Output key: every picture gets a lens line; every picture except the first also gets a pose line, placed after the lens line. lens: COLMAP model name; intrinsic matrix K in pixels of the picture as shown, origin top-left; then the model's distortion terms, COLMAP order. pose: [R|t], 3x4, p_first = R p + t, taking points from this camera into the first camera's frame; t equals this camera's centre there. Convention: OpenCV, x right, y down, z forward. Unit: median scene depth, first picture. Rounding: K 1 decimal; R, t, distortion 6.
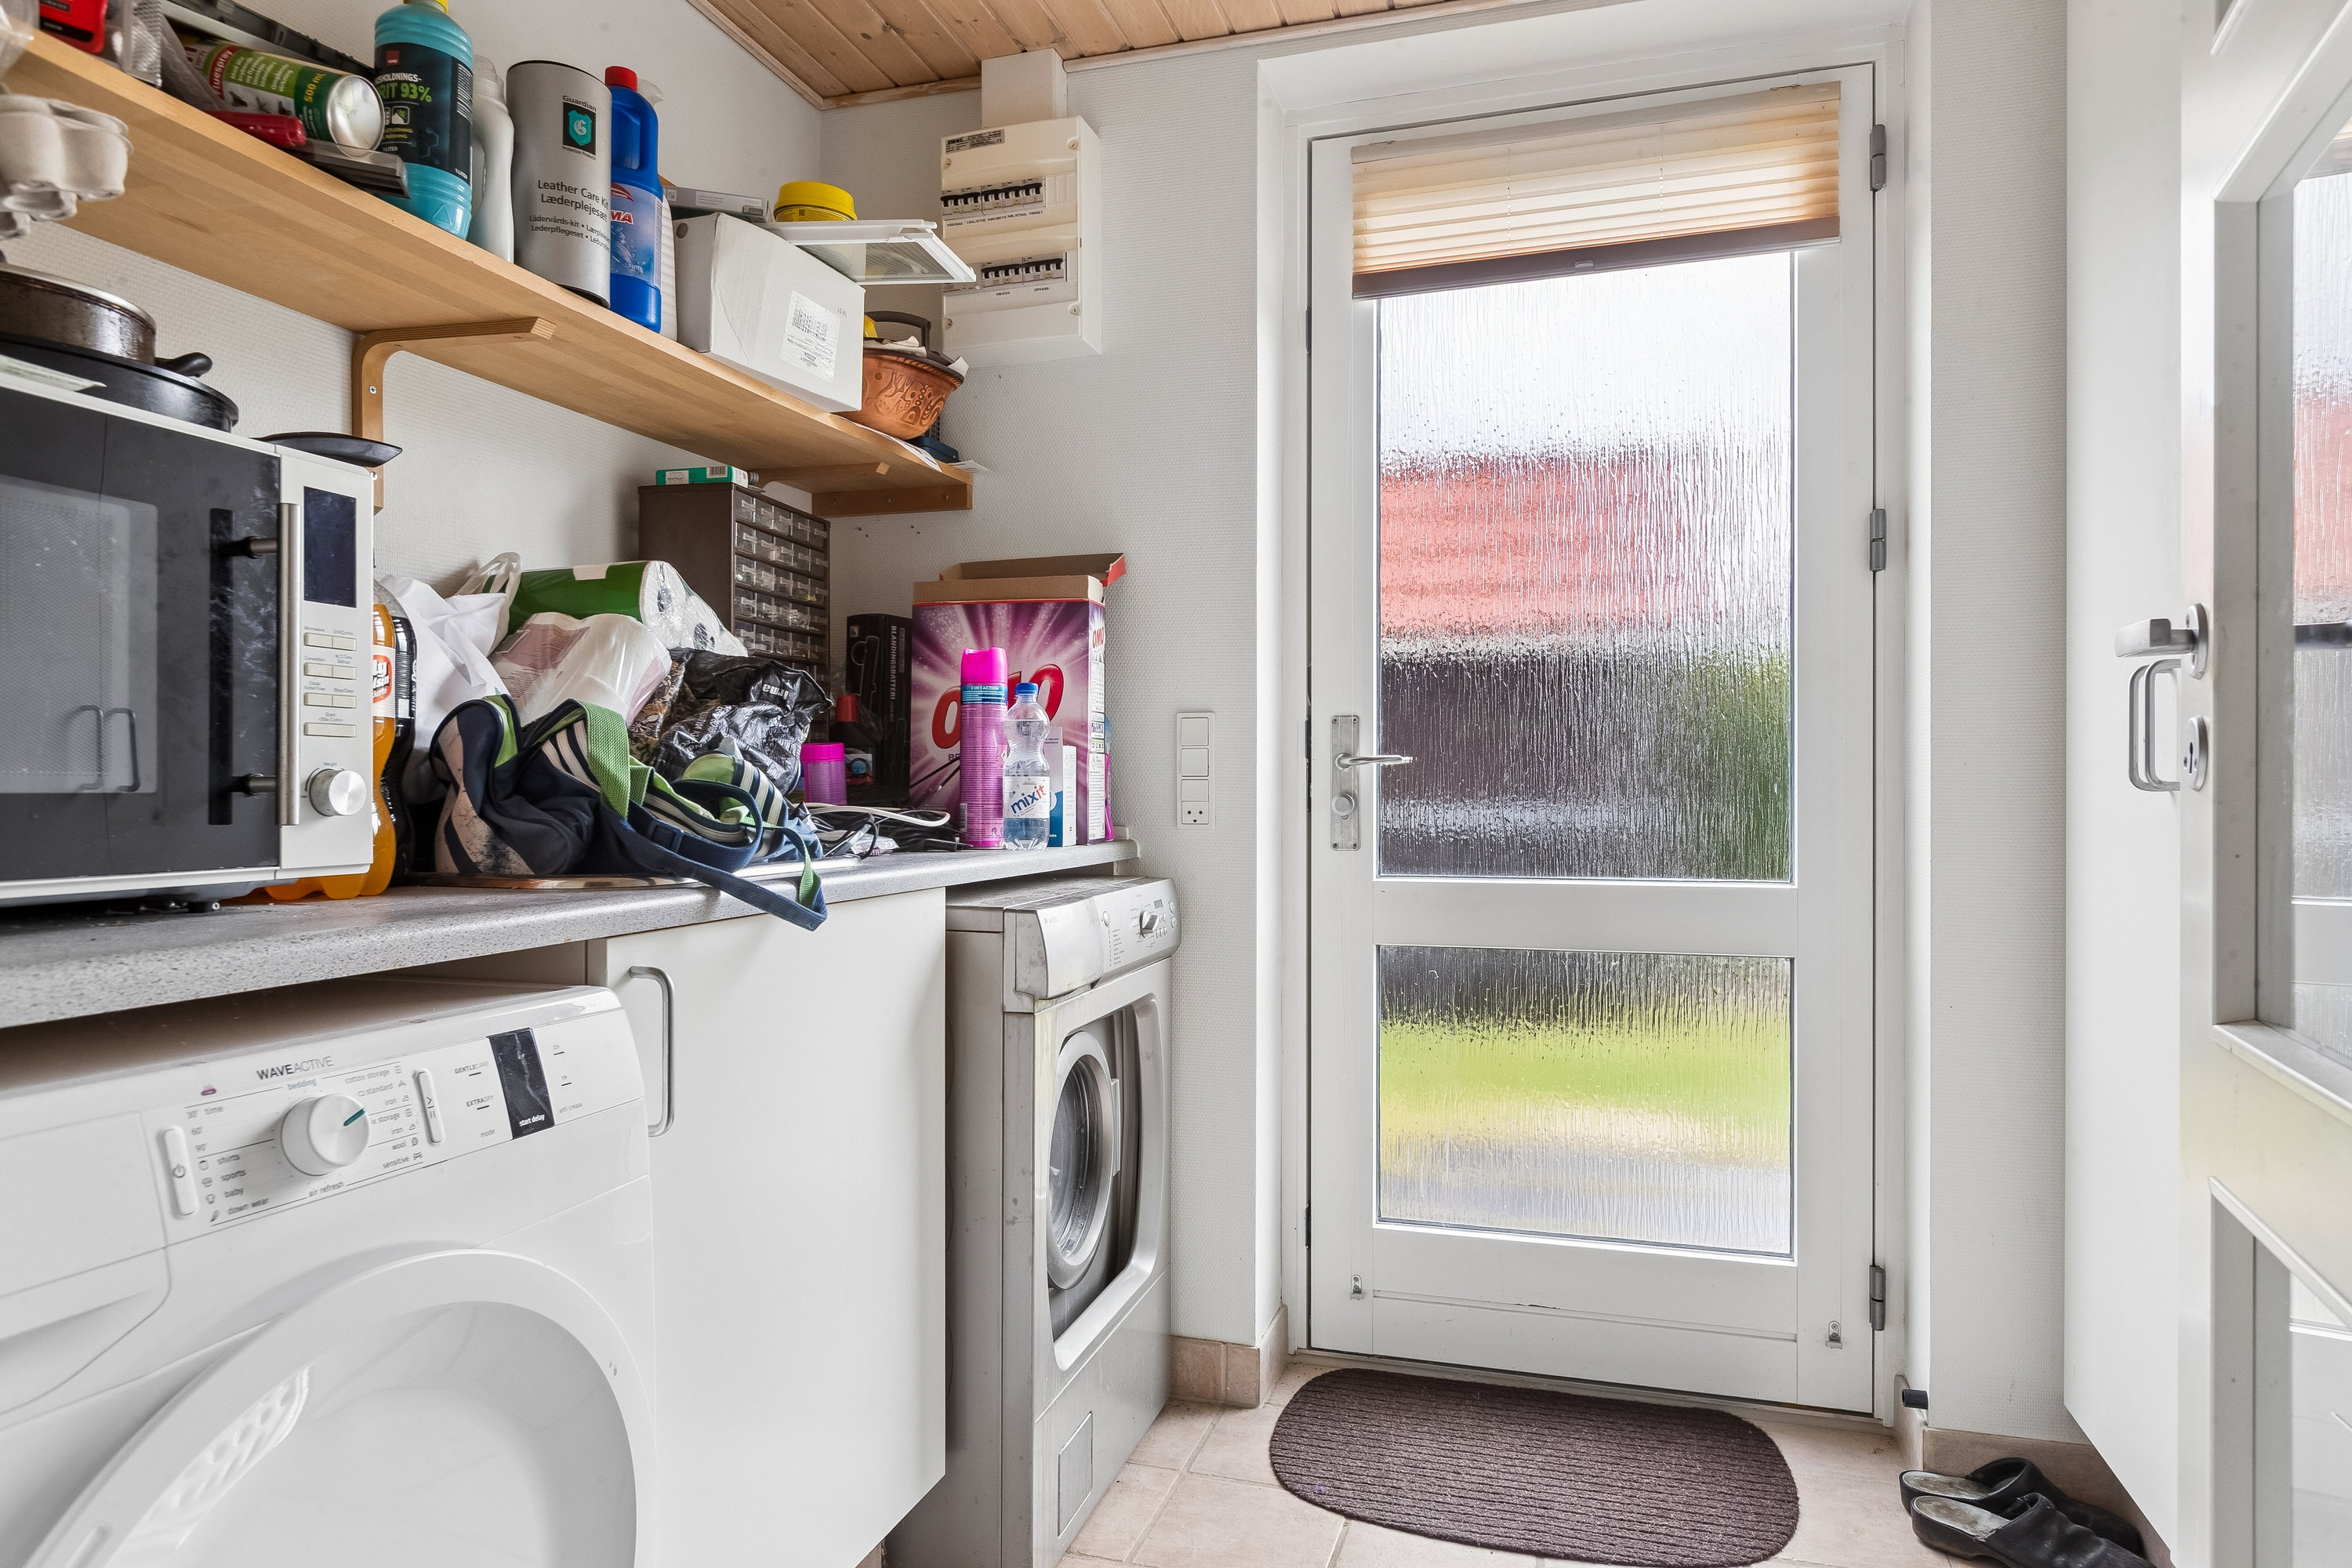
lens RADIAL K [[1444.1, 0, 1172.5], [0, 1444.1, 777.0], [0, 0, 1]] dist [0.000146, 0.000600]
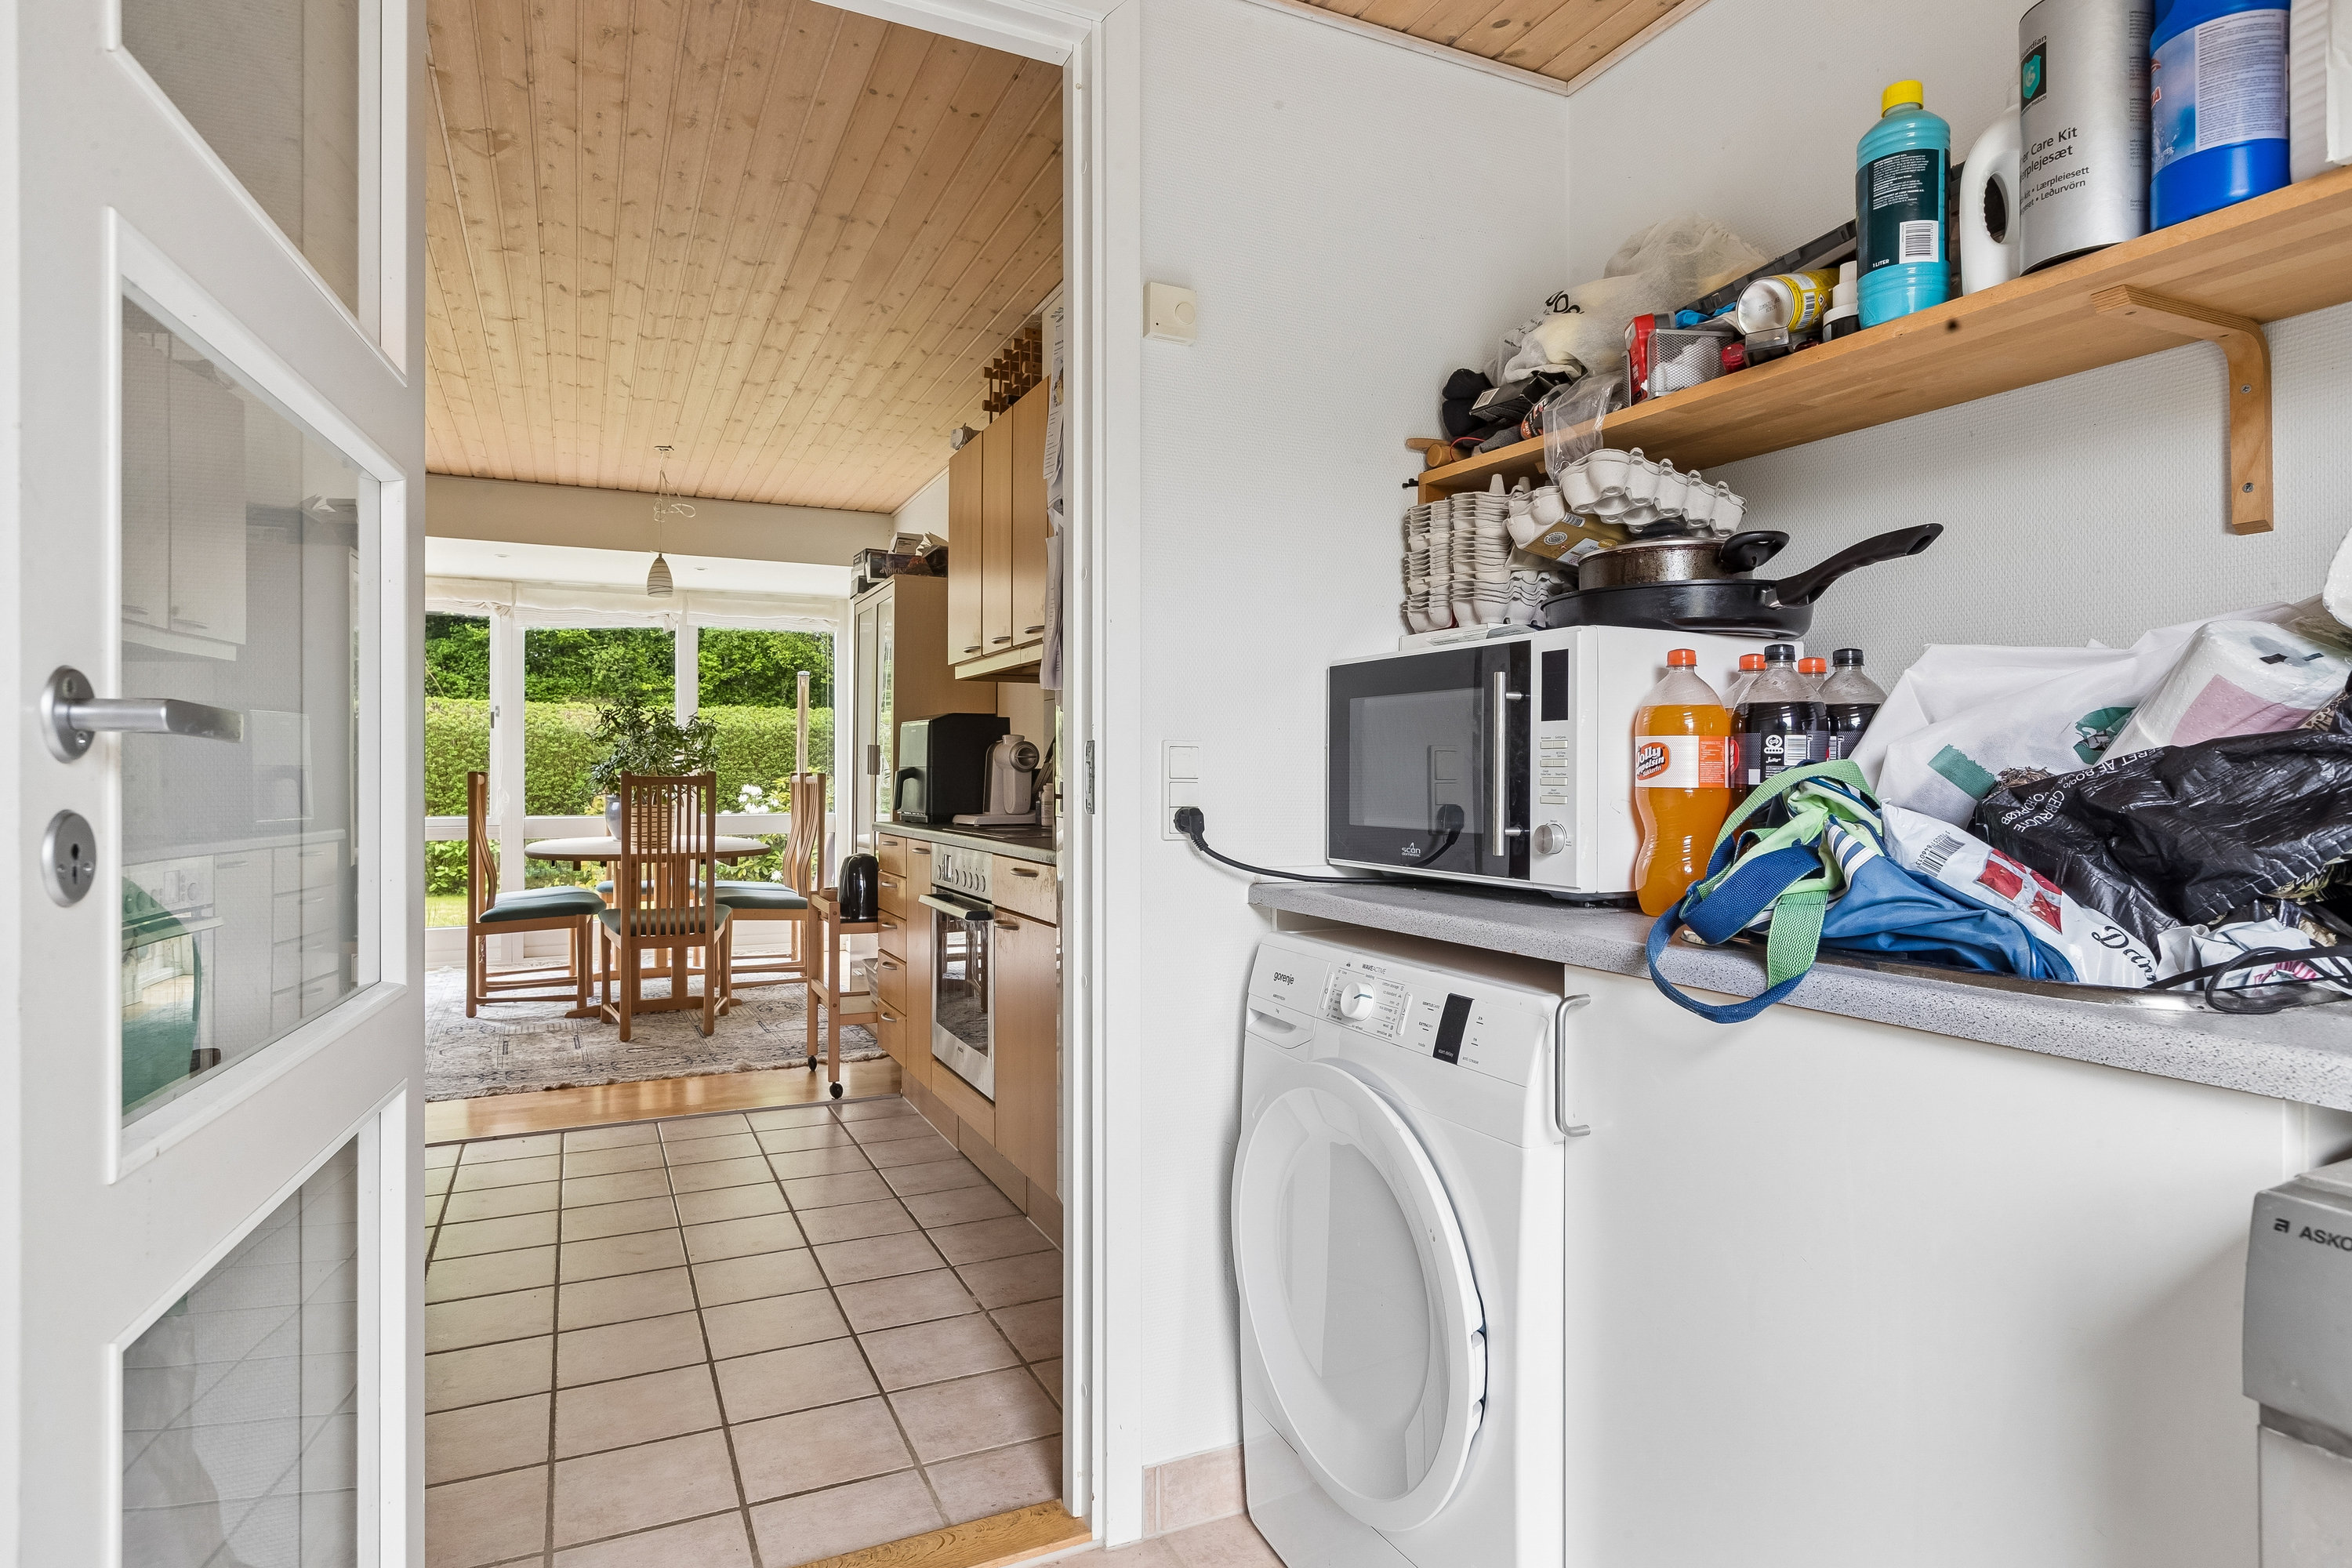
lens RADIAL K [[1280.7, 0, 1180.1], [0, 1280.7, 780.8], [0, 0, 1]] dist [-0.003637, 0.001813]
pose [[-0.746439, -0.006076, -0.665426, 0.454570], [-0.006536, 0.999977, -0.001800, -0.032596], [0.665421, 0.003006, -0.746462, 1.221880]]
